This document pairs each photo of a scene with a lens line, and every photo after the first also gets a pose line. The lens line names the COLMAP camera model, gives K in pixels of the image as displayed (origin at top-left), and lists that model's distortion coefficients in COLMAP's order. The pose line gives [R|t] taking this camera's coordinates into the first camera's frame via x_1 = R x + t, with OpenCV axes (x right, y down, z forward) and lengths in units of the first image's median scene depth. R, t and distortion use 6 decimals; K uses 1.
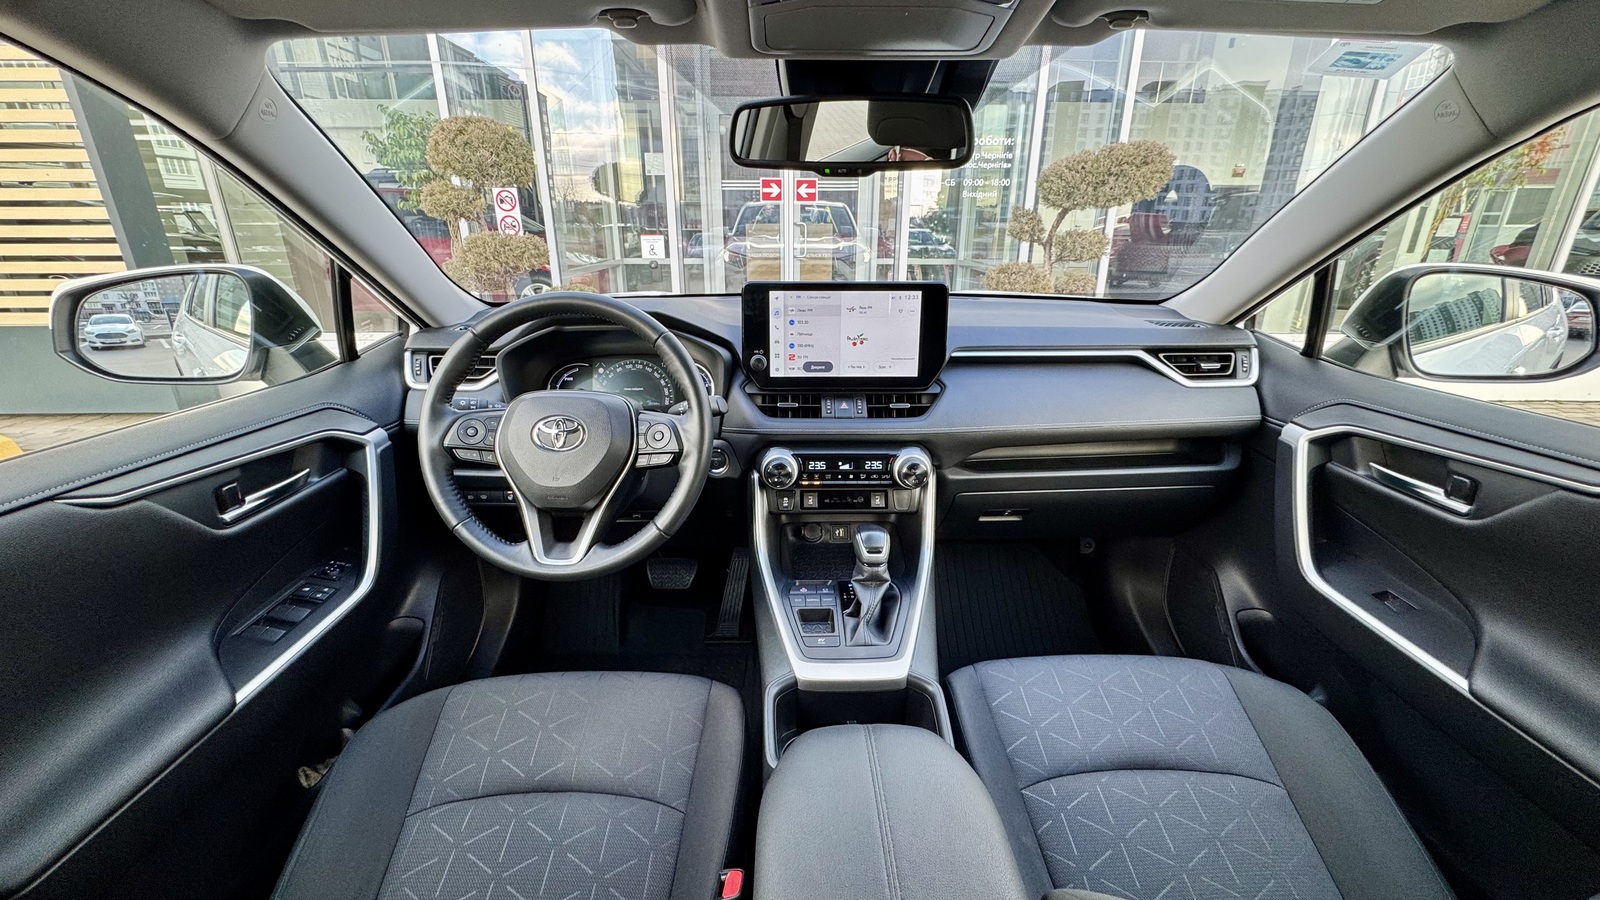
lens RADIAL K [[631.8, 0, 806.0], [0, 631.8, 446.1], [0, 0, 1]] dist [-0.004377, 0.000432]
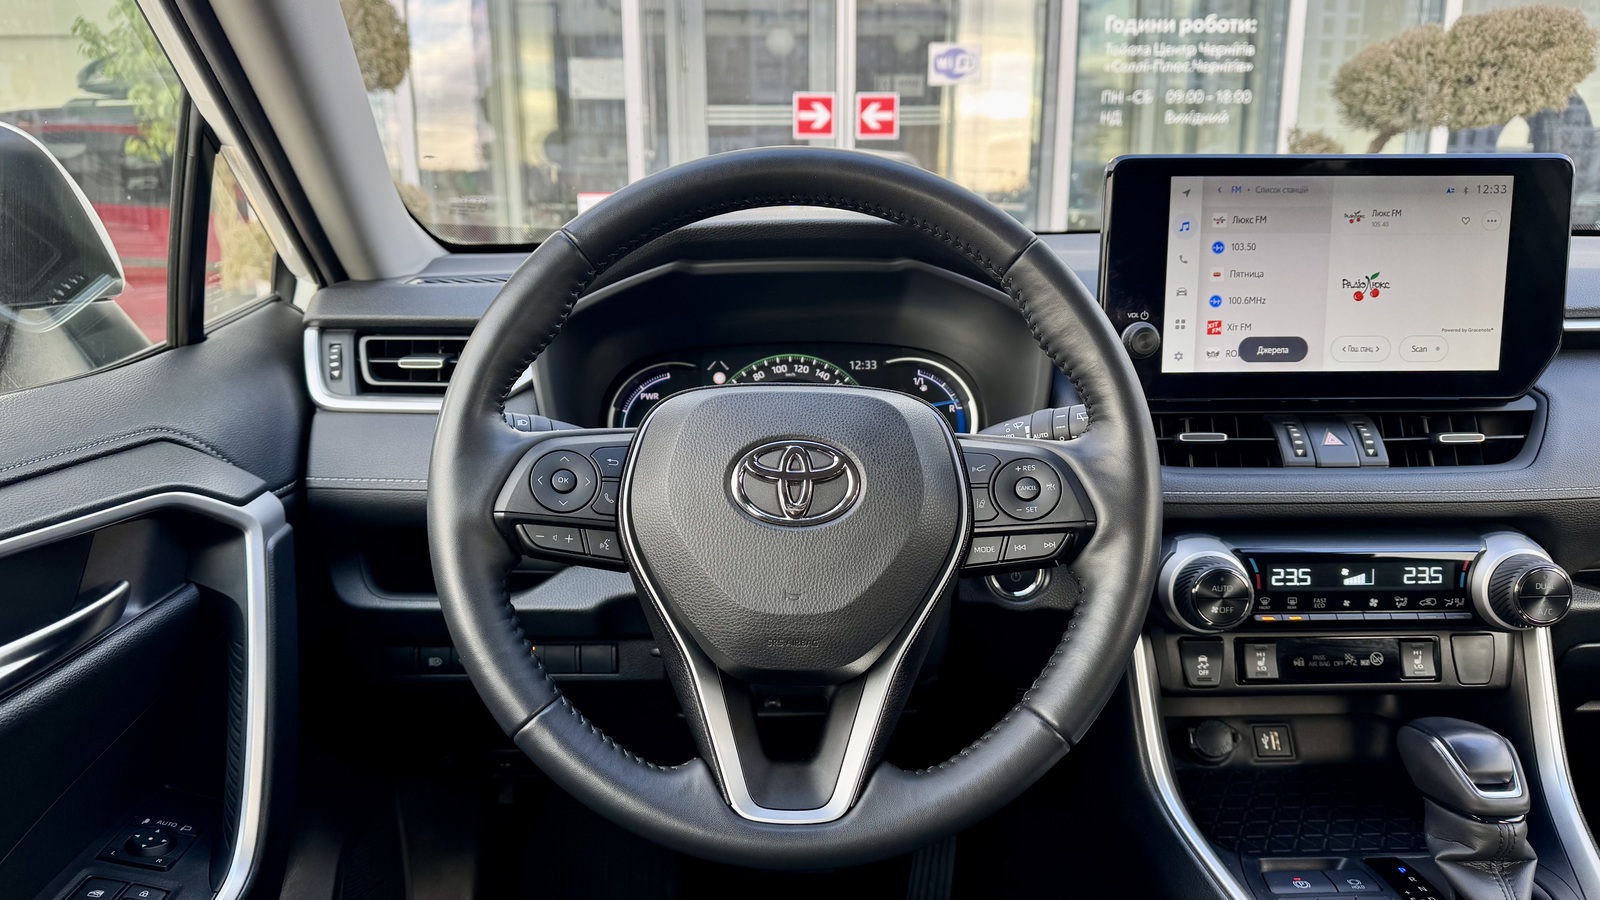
lens RADIAL K [[1141.0, 0, 814.9], [0, 1141.0, 453.5], [0, 0, 1]] dist [0.030251, -0.036998]
pose [[0.999980, -0.006246, 0.001385, -0.300789], [0.006367, 0.992775, -0.119818, 0.038666], [-0.000627, 0.119824, 0.992795, 0.227891]]
